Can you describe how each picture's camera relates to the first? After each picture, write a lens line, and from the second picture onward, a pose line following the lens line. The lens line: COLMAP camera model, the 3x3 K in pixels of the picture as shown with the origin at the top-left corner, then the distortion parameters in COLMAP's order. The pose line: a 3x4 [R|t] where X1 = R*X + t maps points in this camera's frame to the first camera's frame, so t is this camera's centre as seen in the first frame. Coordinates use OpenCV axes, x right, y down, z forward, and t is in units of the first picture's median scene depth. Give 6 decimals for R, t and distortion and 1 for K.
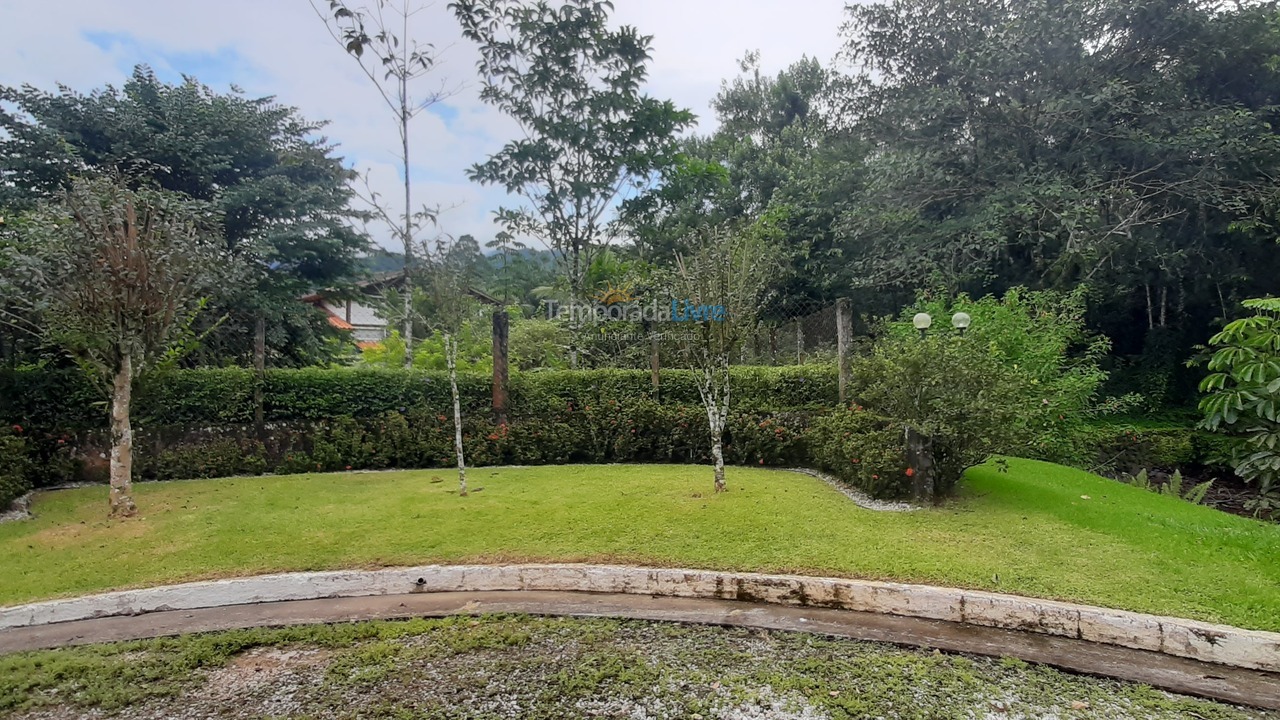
lens RADIAL K [[615.4, 0, 662.7], [0, 615.4, 347.8], [0, 0, 1]] dist [0.018438, -0.016805]
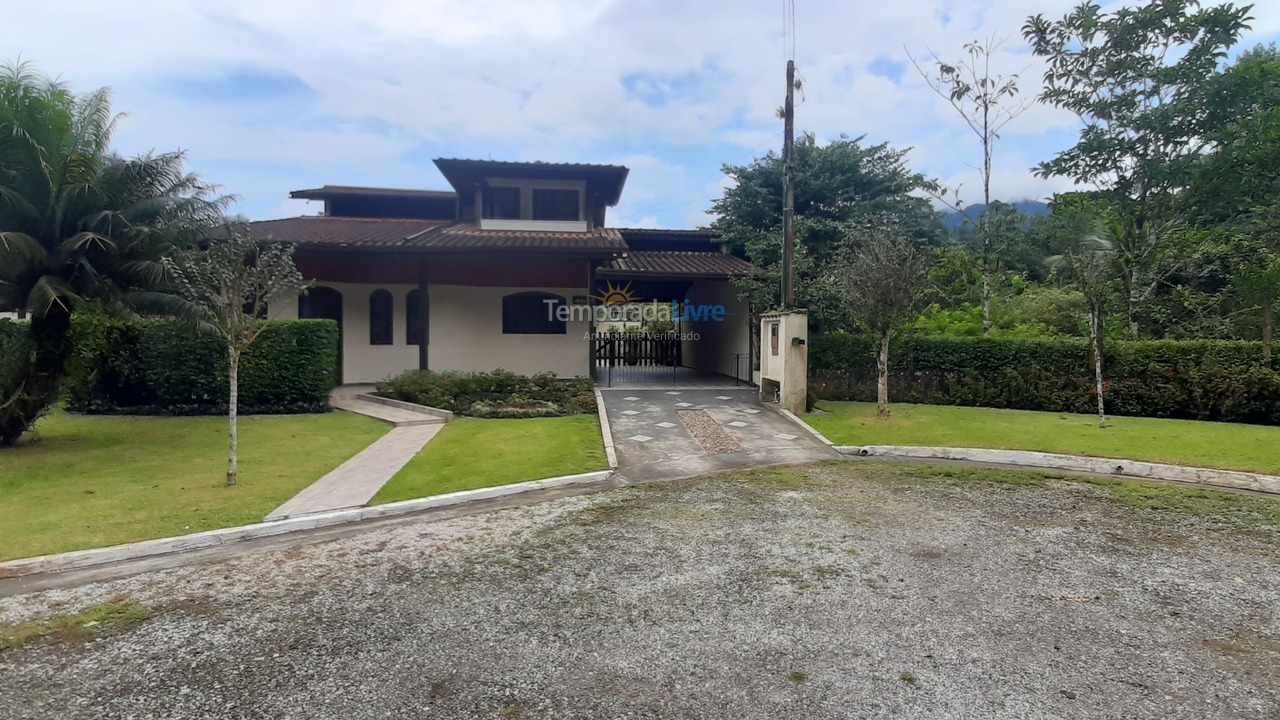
lens RADIAL K [[615.4, 0, 662.7], [0, 615.4, 347.8], [0, 0, 1]] dist [0.018438, -0.016805]
pose [[0.776758, 0.027829, -0.629184, -0.154799], [0.006361, 0.998626, 0.052023, -0.016810], [0.629767, -0.044411, 0.775513, -0.513839]]
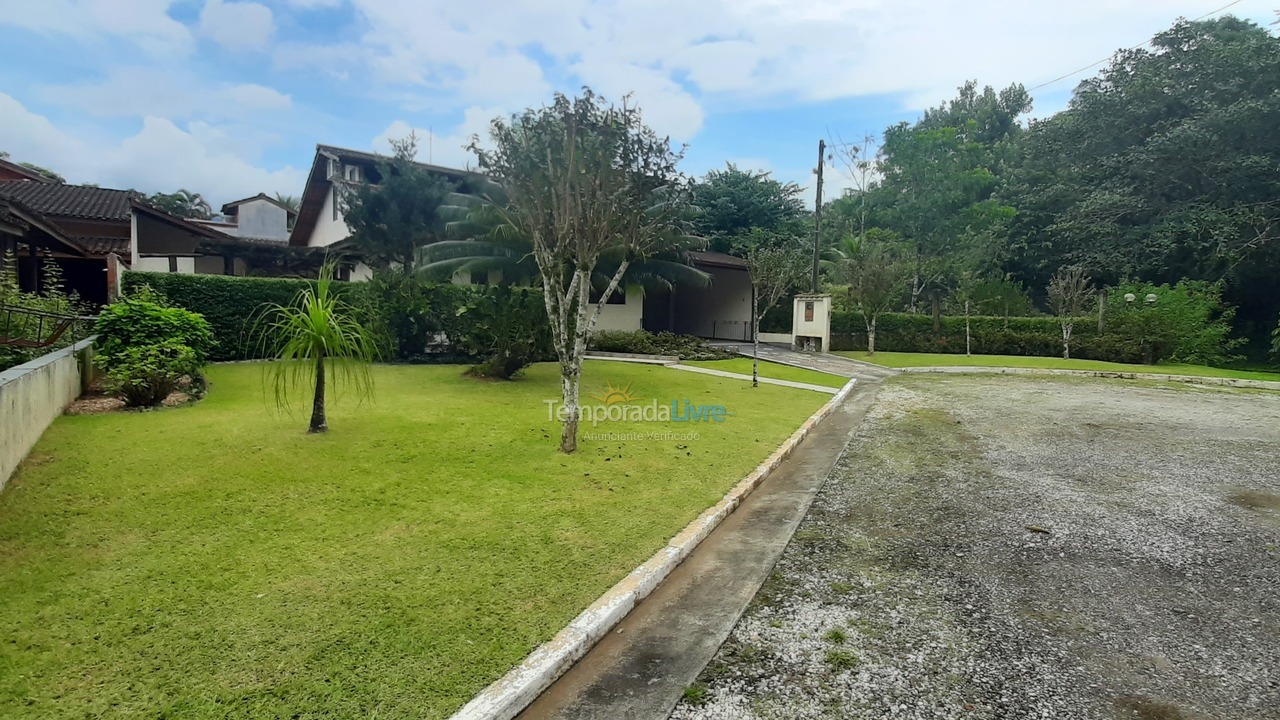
lens RADIAL K [[615.4, 0, 662.7], [0, 615.4, 347.8], [0, 0, 1]] dist [0.018438, -0.016805]
pose [[0.987974, 0.042894, -0.148555, -0.933443], [-0.030669, 0.996025, 0.083628, -0.003310], [0.151551, -0.078066, 0.985362, -1.472882]]
